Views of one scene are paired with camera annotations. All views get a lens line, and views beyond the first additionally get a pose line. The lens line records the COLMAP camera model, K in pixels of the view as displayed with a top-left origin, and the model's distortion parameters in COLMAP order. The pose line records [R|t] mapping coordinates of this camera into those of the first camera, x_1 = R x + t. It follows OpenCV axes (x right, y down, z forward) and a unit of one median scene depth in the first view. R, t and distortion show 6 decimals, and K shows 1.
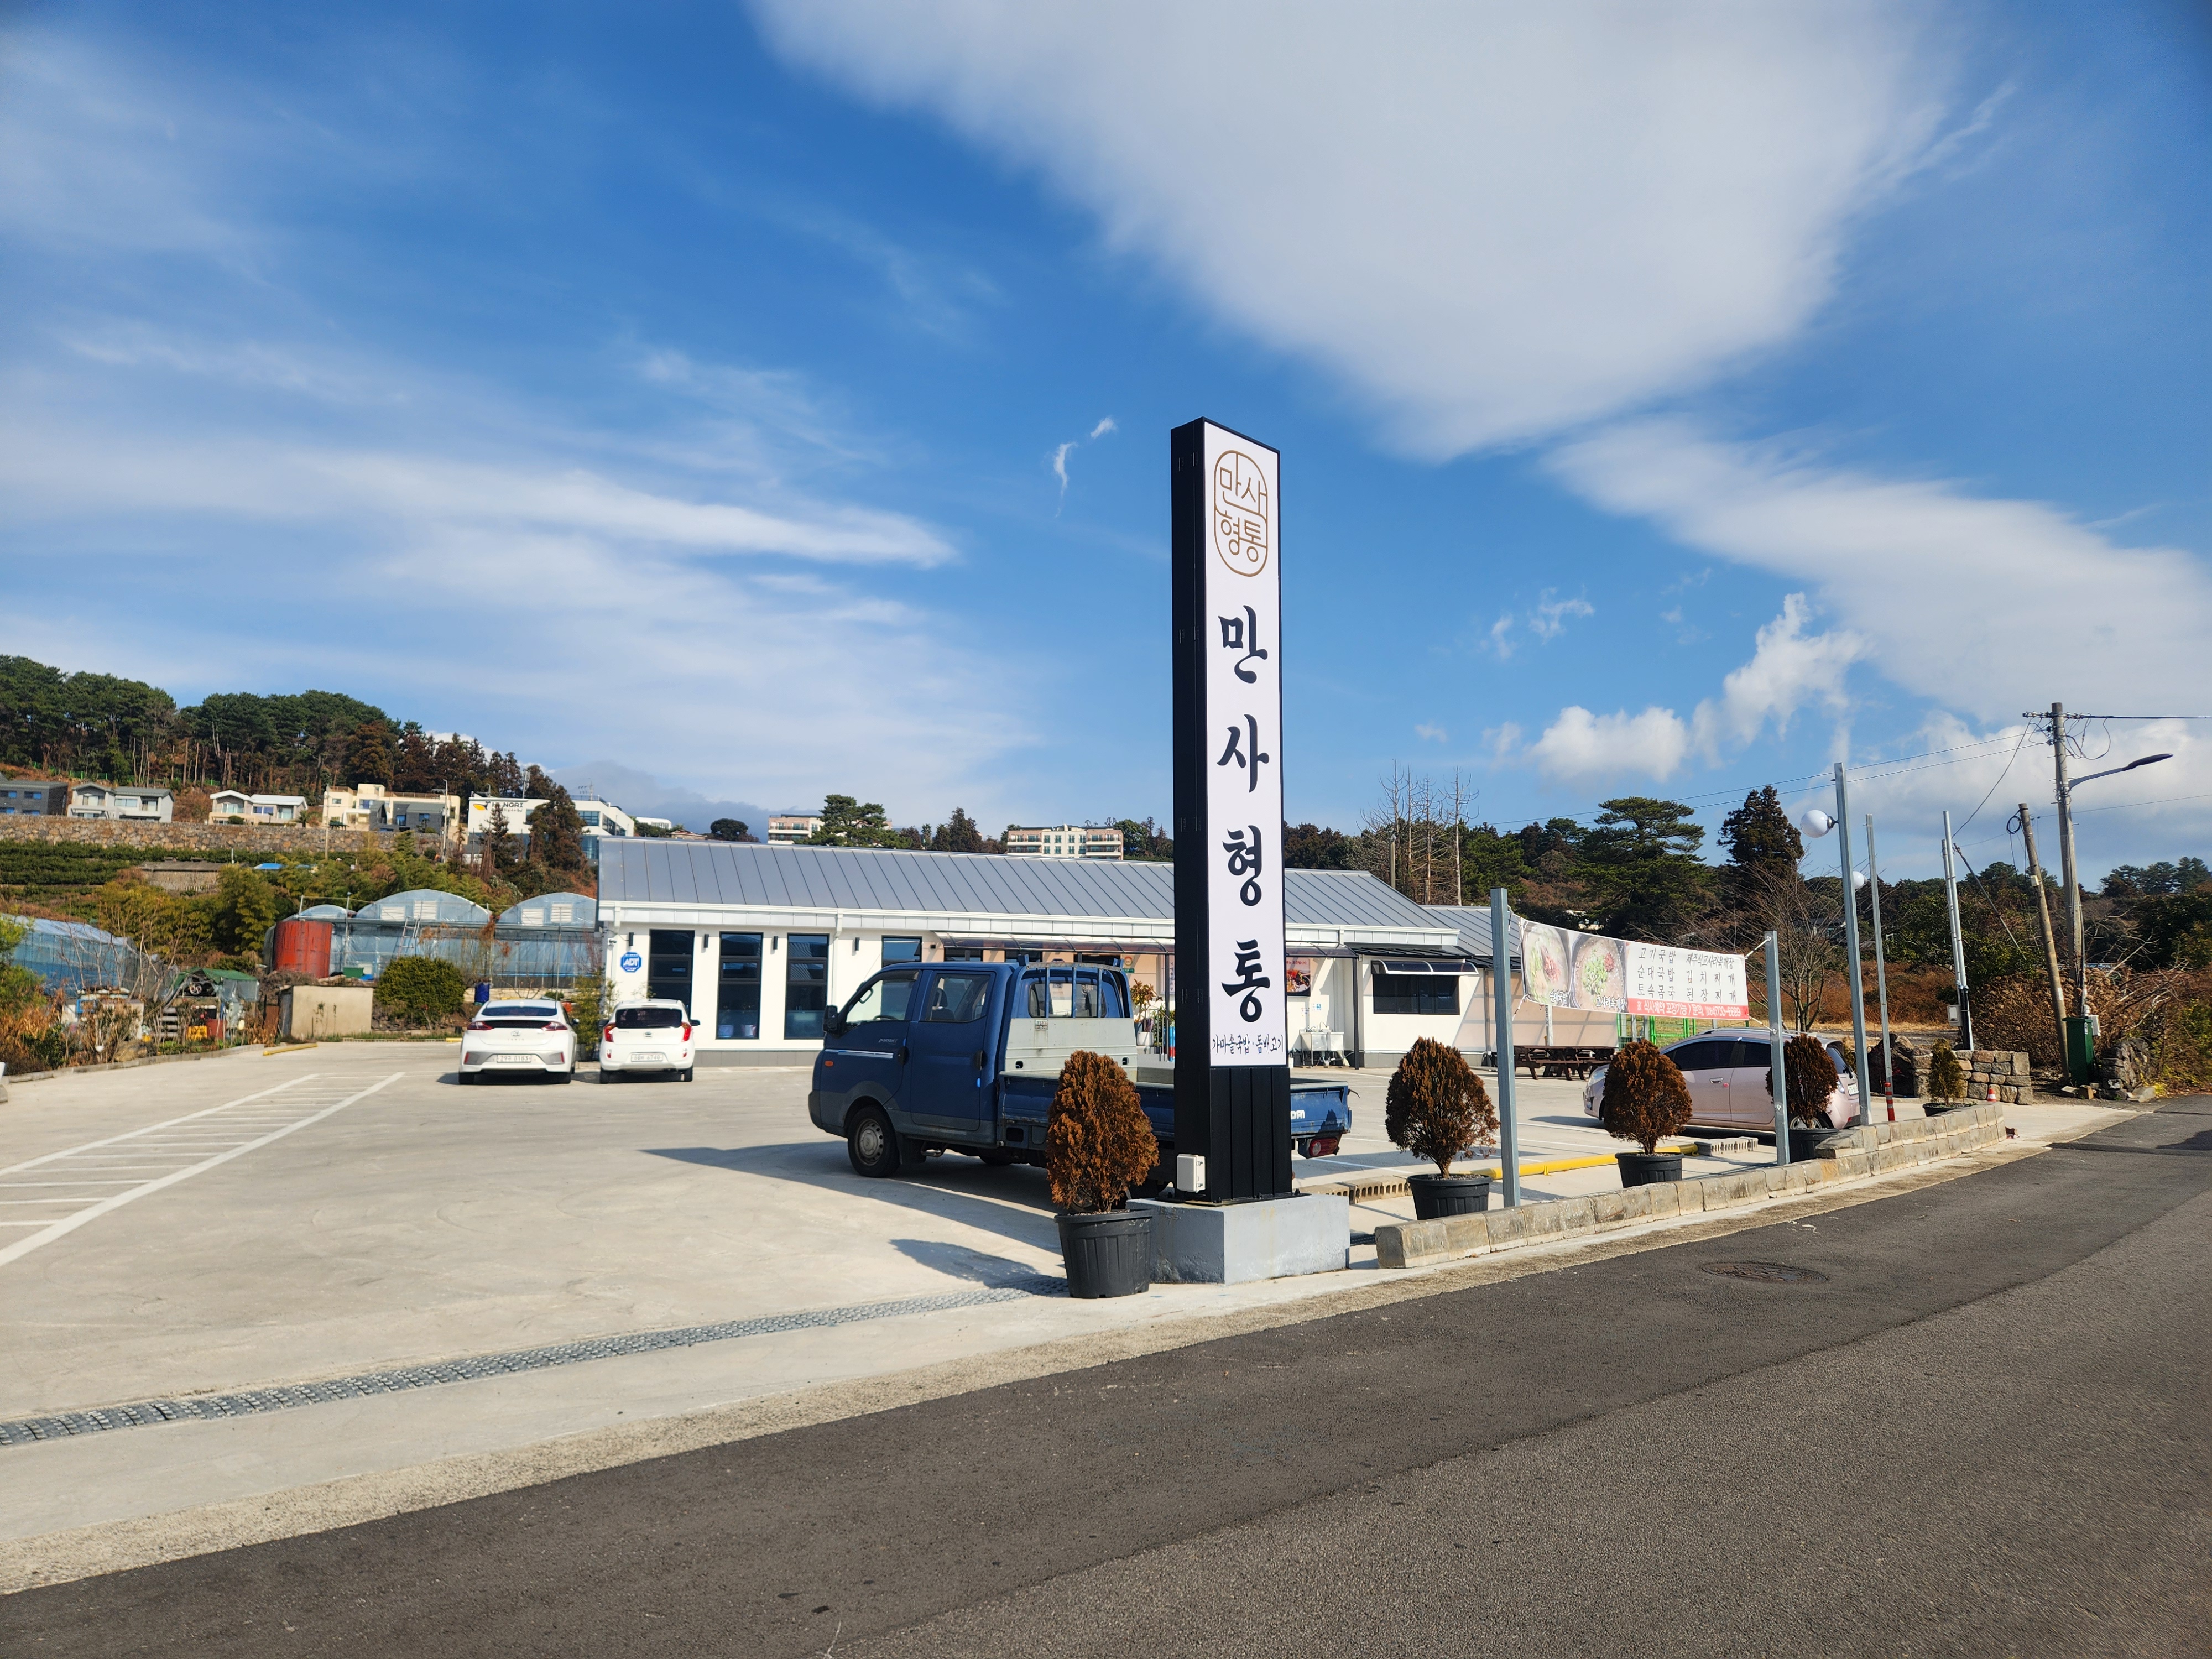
lens RADIAL K [[1486.3, 0, 1106.0], [0, 1486.3, 829.5], [0, 0, 1]] dist [0.042734, -0.001415]
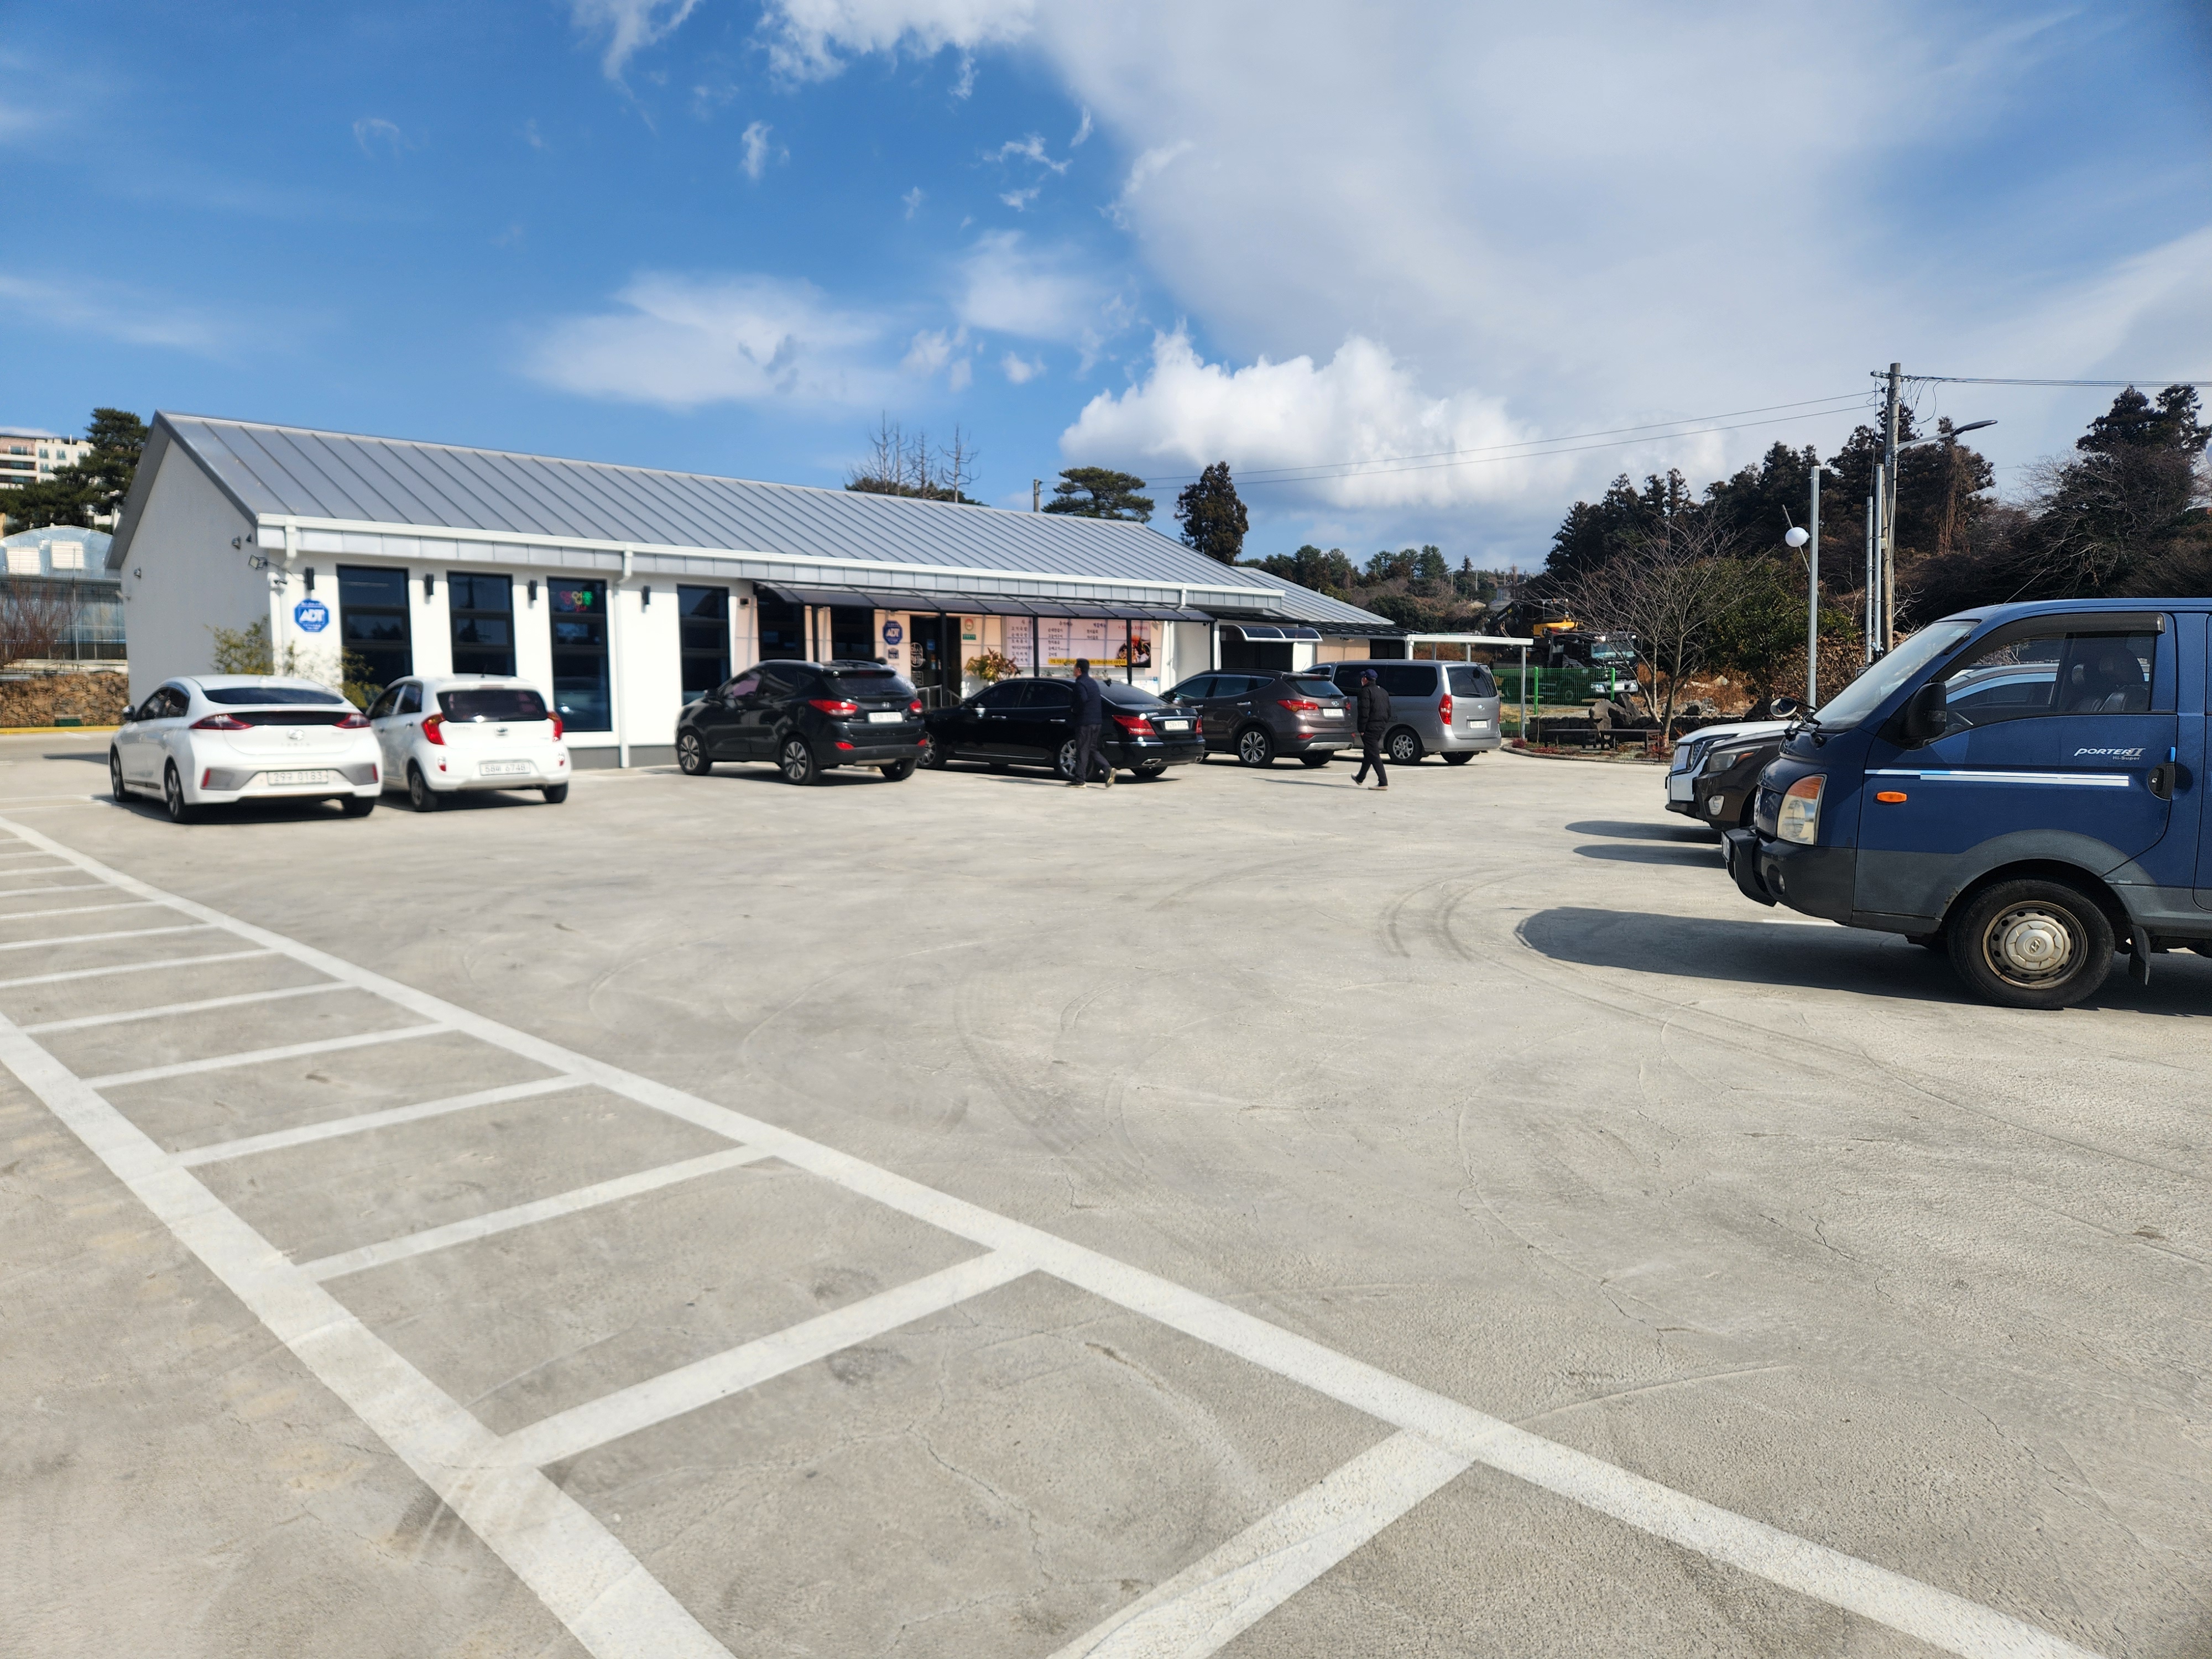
lens RADIAL K [[1486.3, 0, 1106.0], [0, 1486.3, 829.5], [0, 0, 1]] dist [0.042734, -0.001415]
pose [[0.912104, -0.049565, 0.406951, -0.264337], [-0.040315, 0.977009, 0.209354, 0.028752], [-0.407971, -0.207359, 0.889135, 0.264988]]
